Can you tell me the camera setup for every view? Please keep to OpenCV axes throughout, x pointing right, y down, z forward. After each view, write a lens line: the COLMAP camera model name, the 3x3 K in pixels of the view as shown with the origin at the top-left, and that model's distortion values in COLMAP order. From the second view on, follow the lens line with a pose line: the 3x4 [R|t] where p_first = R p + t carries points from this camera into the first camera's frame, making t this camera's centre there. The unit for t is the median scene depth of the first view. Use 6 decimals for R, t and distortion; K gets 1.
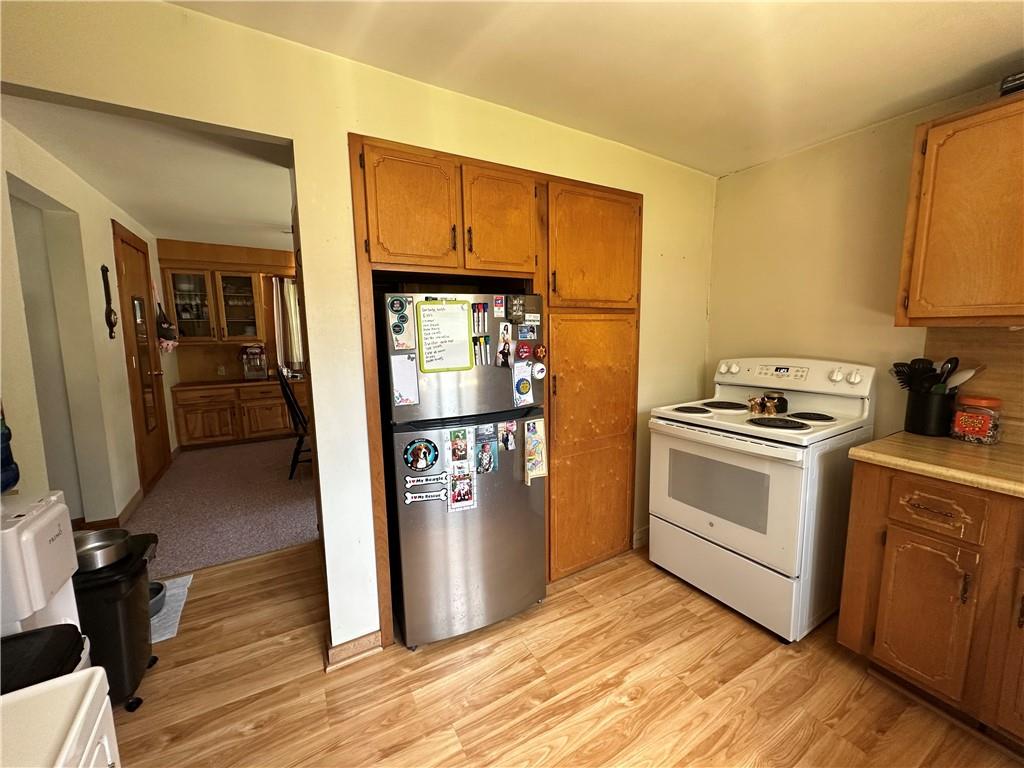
lens RADIAL K [[408.3, 0, 511.4], [0, 408.3, 384.6], [0, 0, 1]] dist [-0.000818, -0.000213]
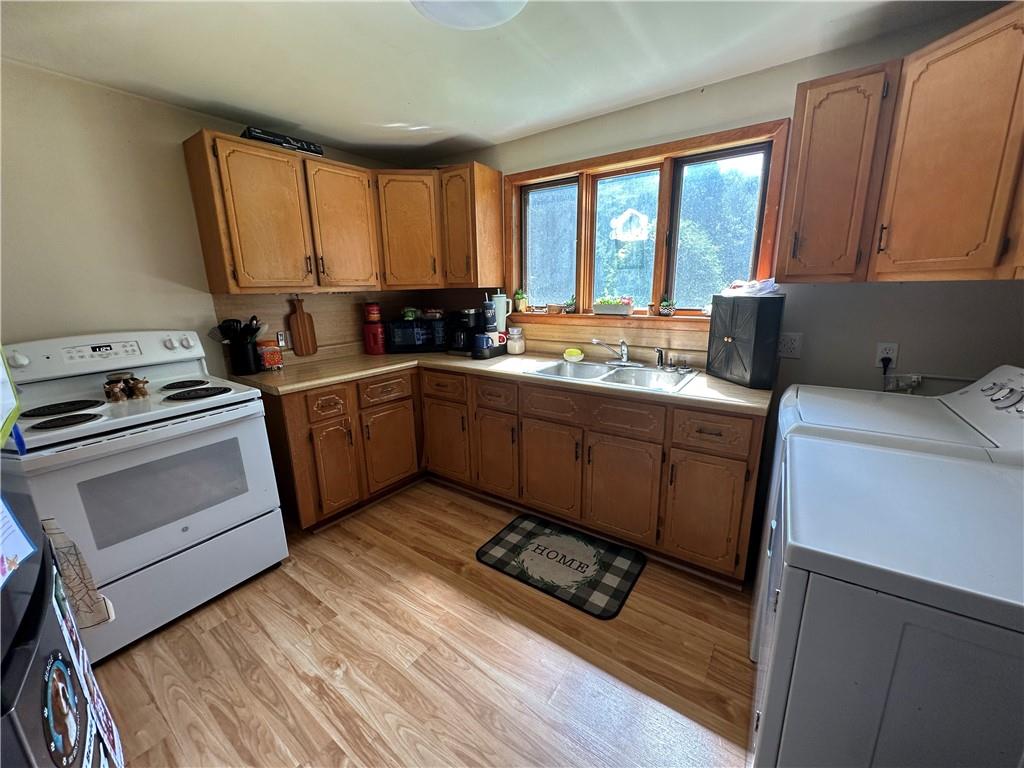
lens RADIAL K [[408.3, 0, 513.6], [0, 408.3, 382.2], [0, 0, 1]] dist [-0.000818, -0.000213]
pose [[-0.416463, -0.191052, 0.888852, -0.609330], [0.145702, 0.951009, 0.272679, -0.101512], [-0.897402, 0.243068, -0.368223, 0.763428]]
